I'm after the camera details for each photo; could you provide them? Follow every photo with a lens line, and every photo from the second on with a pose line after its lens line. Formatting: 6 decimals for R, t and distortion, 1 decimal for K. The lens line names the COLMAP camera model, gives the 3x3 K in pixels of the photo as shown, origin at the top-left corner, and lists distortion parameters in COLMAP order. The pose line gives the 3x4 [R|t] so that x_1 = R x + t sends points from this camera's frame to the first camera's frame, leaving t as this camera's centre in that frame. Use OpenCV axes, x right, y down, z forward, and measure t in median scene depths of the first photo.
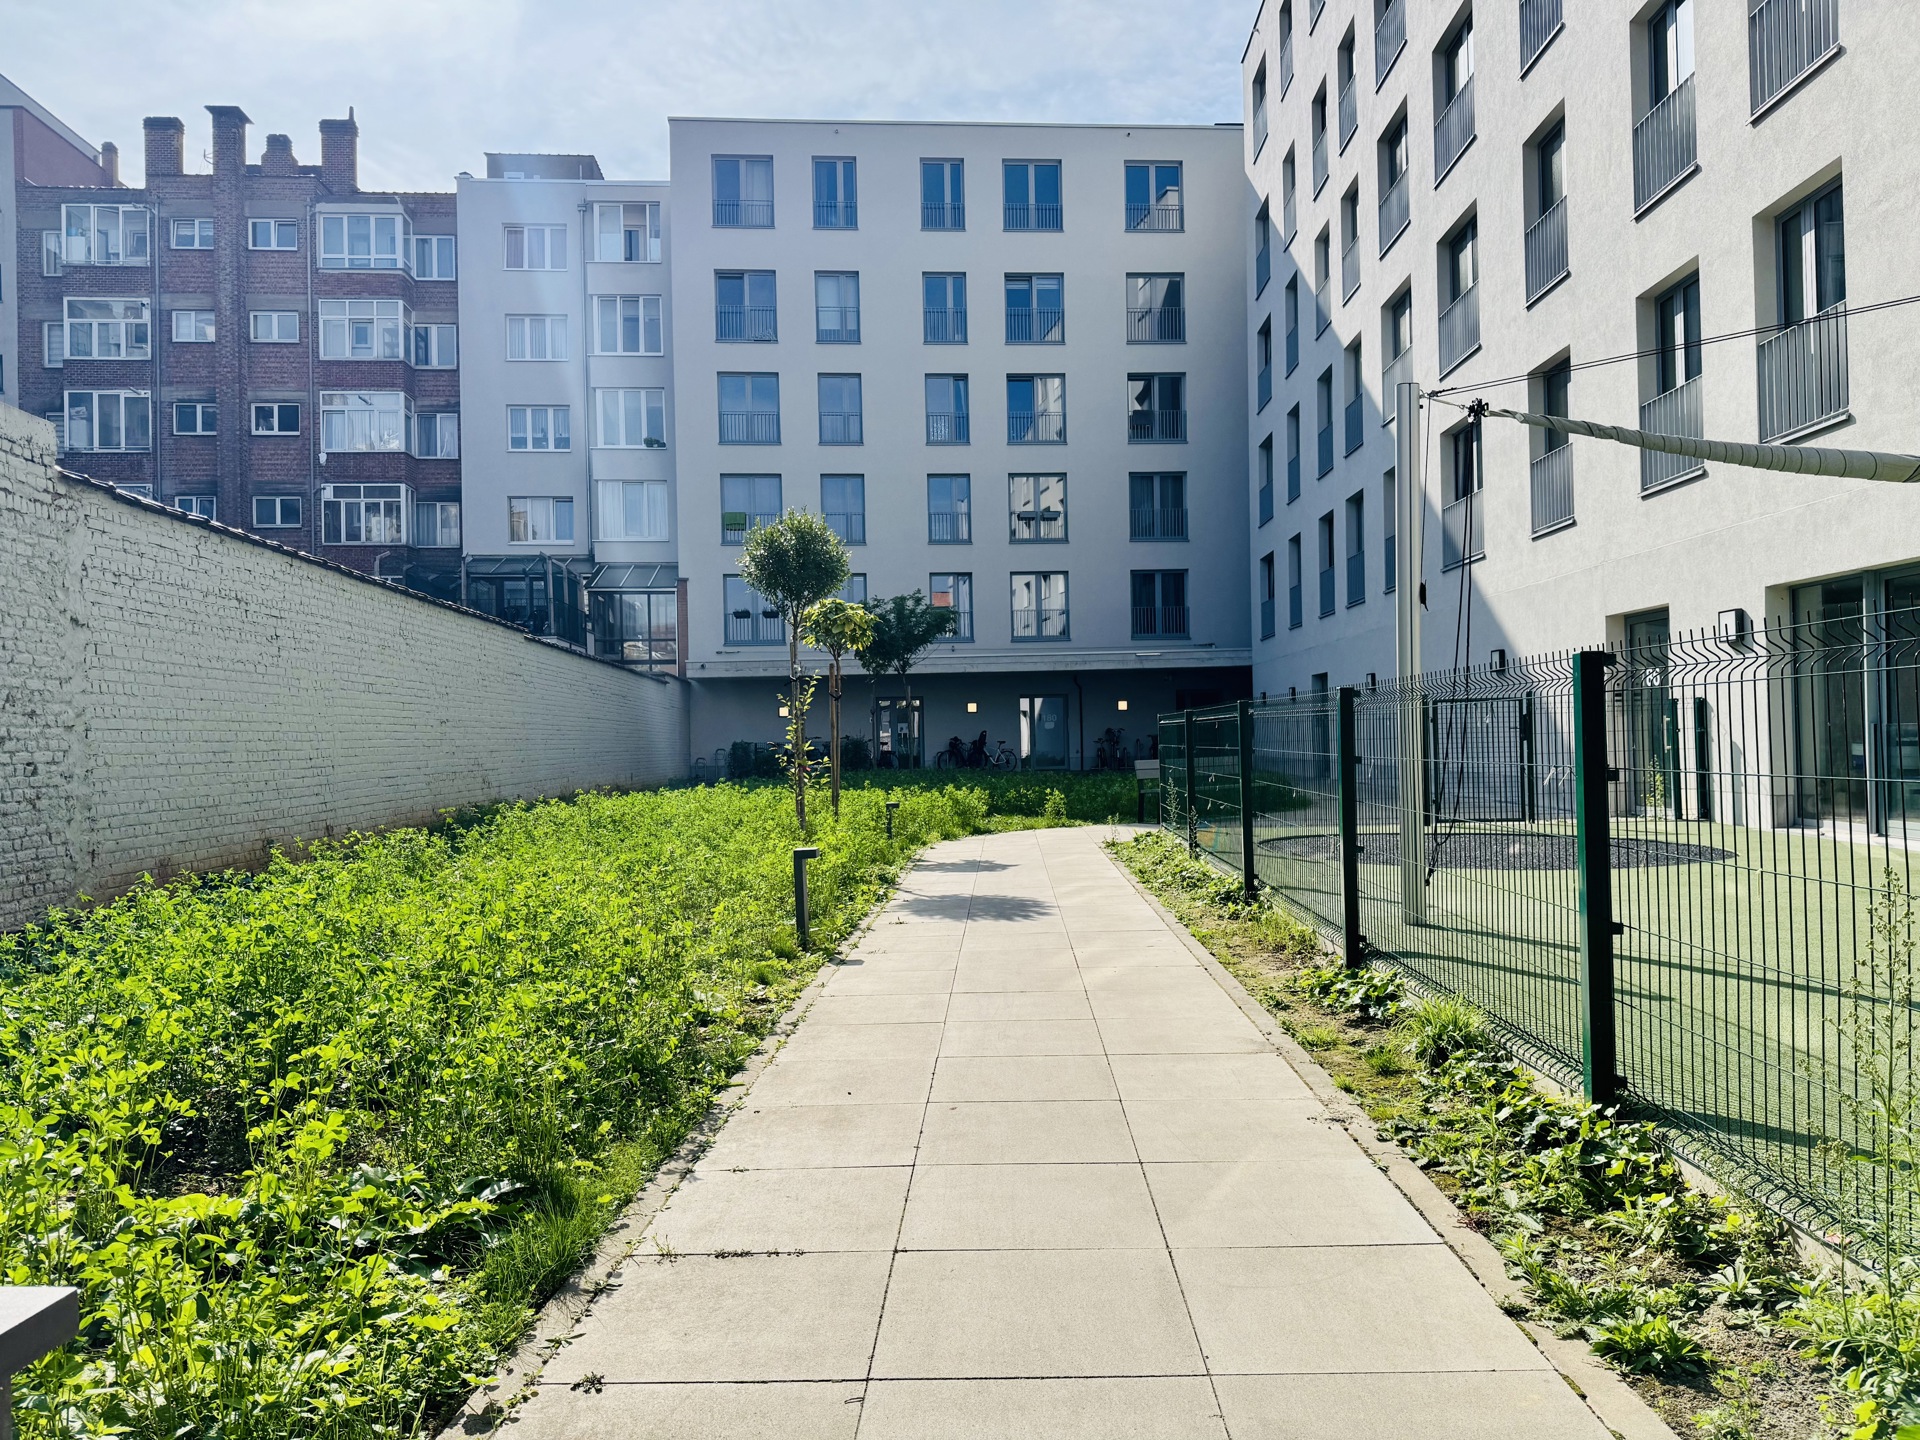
lens RADIAL K [[1347.1, 0, 951.1], [0, 1347.1, 726.1], [0, 0, 1]] dist [0.102451, -0.160039]
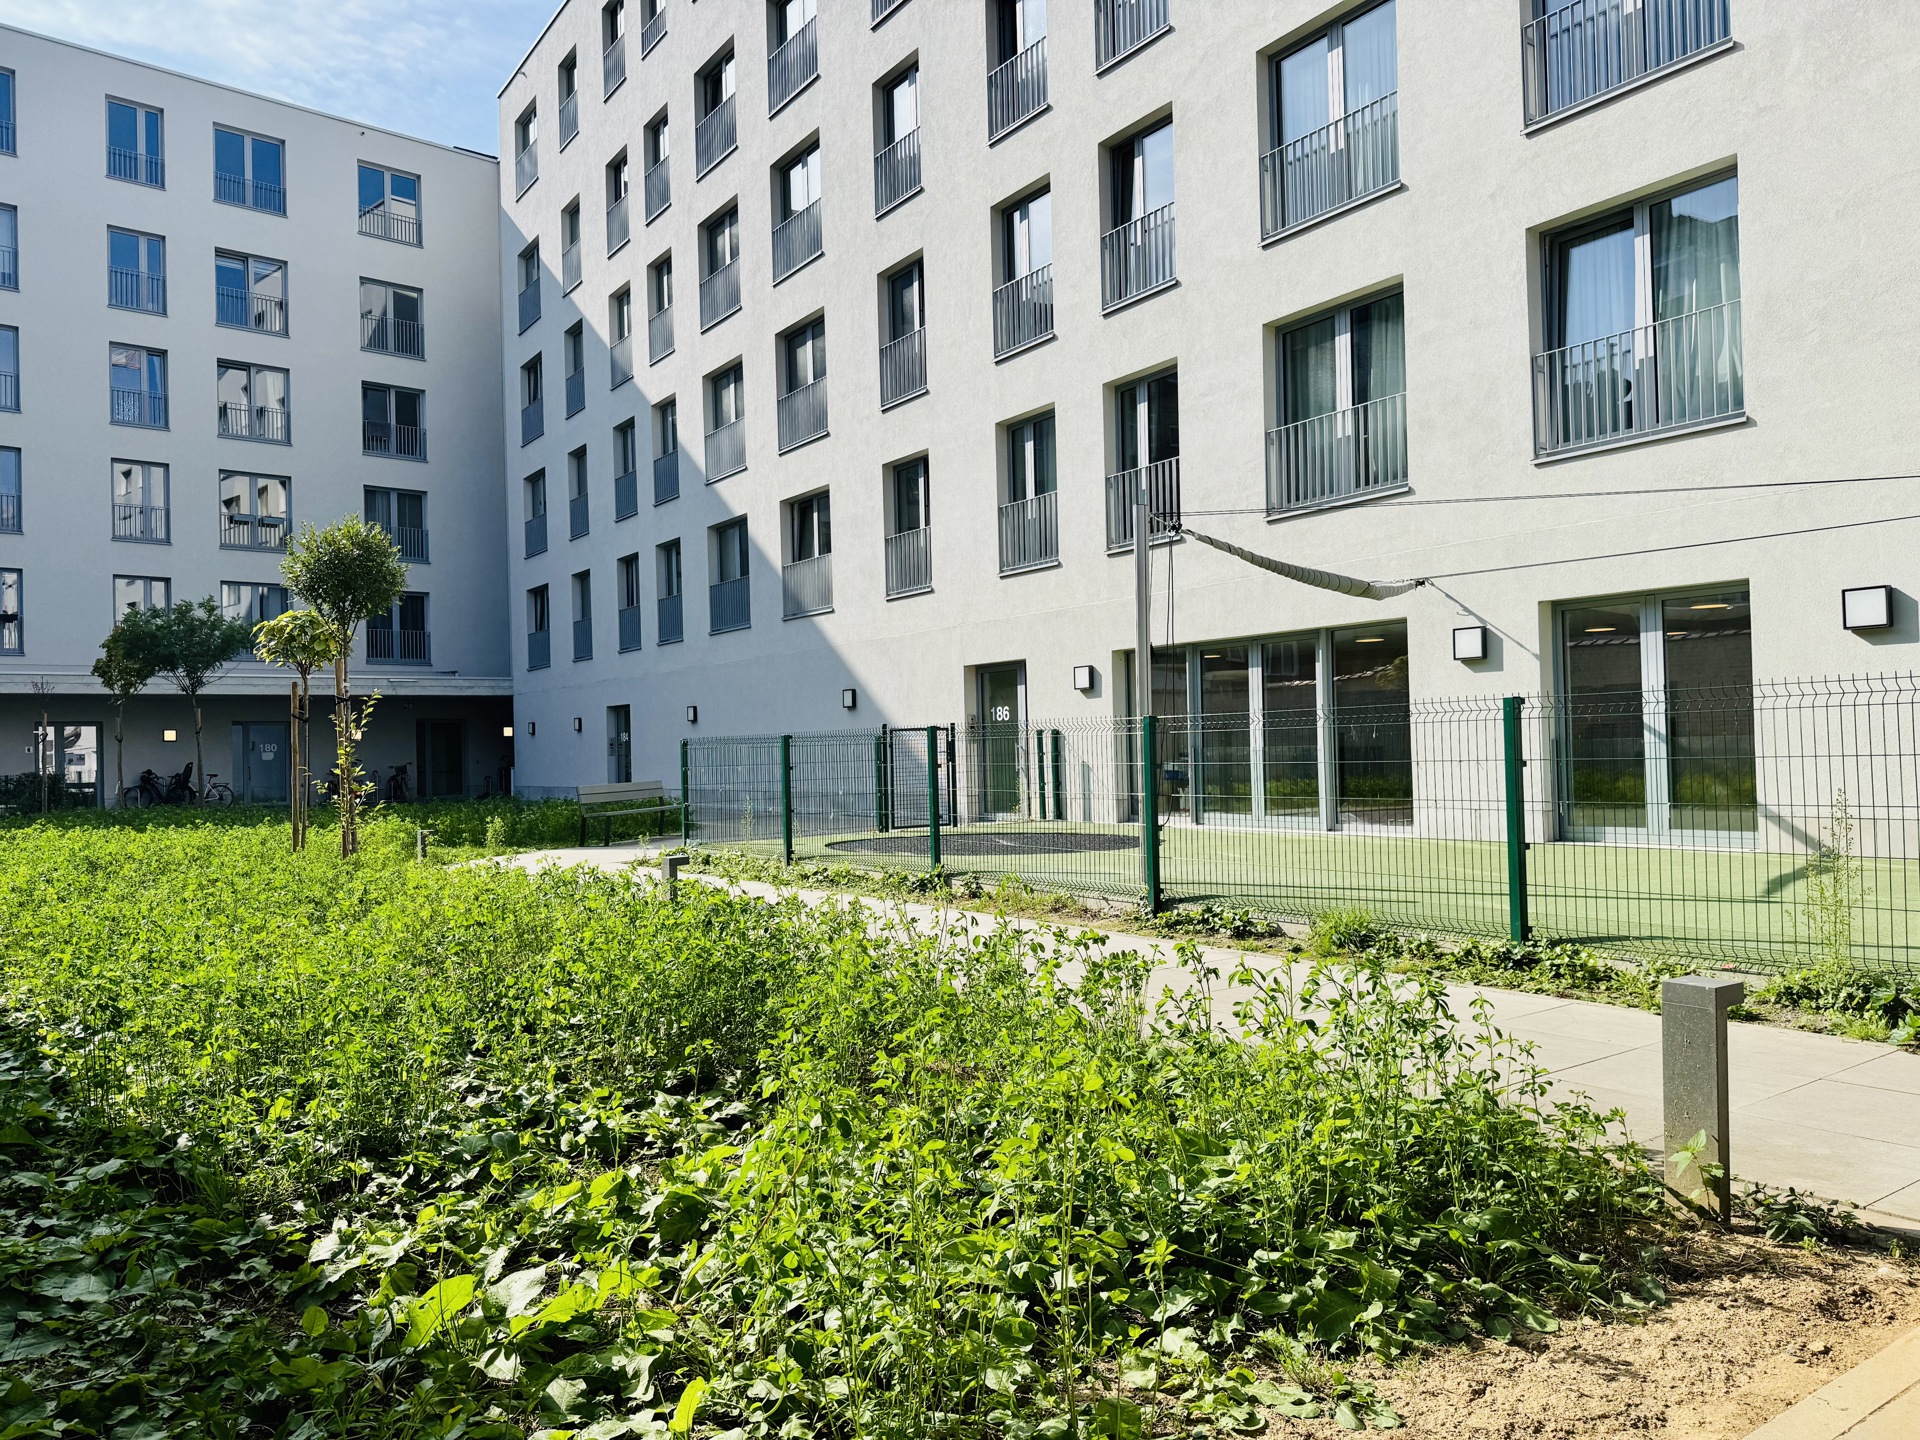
lens RADIAL K [[1384.5, 0, 960.0], [0, 1384.5, 720.0], [0, 0, 1]] dist [0.005781, -0.026952]
pose [[0.793422, 0.015301, 0.608480, -0.123125], [0.002038, 0.999612, -0.027795, 0.002477], [-0.608669, 0.023294, 0.793082, -0.007050]]
